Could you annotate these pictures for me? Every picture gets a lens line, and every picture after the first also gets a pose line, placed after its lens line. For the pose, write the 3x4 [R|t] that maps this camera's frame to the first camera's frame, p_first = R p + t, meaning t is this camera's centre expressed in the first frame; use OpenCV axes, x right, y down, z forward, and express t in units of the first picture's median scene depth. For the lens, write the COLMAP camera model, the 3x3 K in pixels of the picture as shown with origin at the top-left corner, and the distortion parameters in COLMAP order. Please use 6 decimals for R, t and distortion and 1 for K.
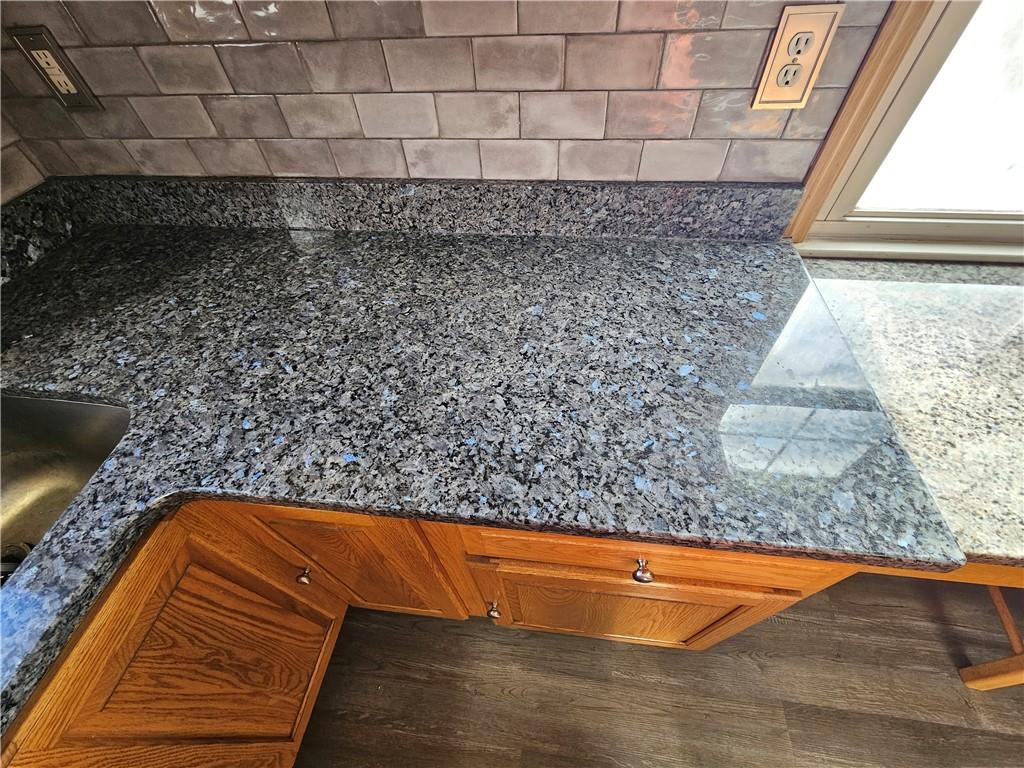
lens RADIAL K [[420.0, 0, 512.3], [0, 420.0, 380.2], [0, 0, 1]] dist [0.000417, 0.000243]
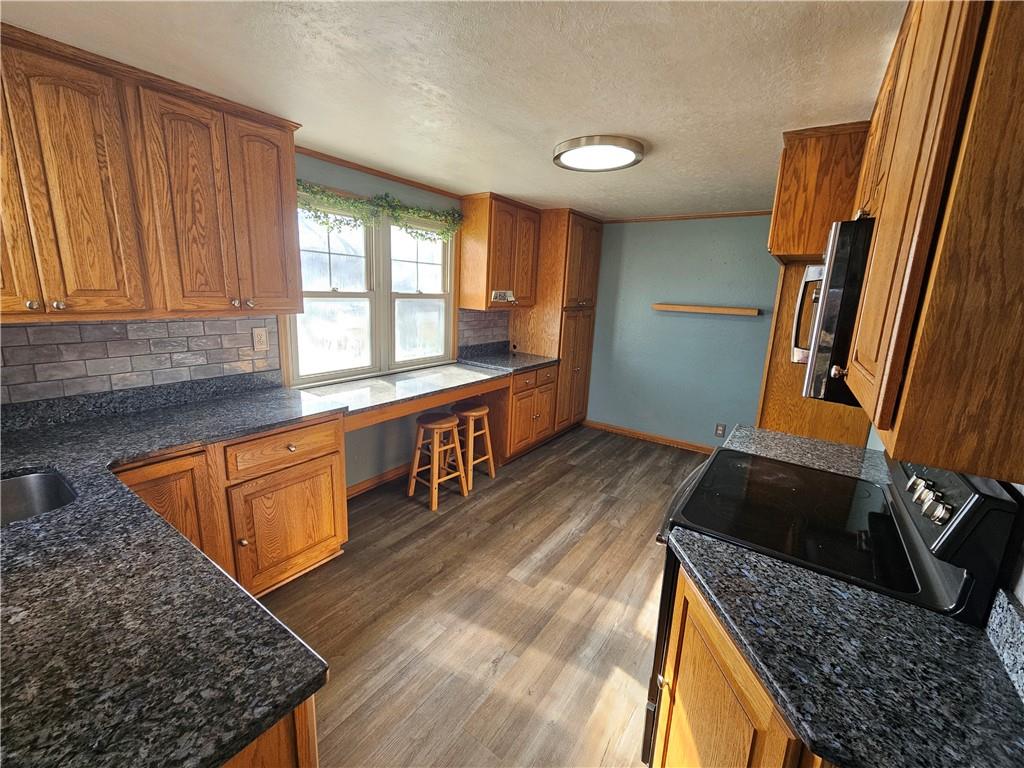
lens RADIAL K [[420.0, 0, 517.0], [0, 420.0, 377.7], [0, 0, 1]] dist [0.000417, 0.000243]
pose [[0.456567, -0.122197, 0.881257, -1.313108], [0.639175, 0.734063, -0.229361, 1.460159], [-0.618871, 0.667997, 0.413254, -1.399582]]
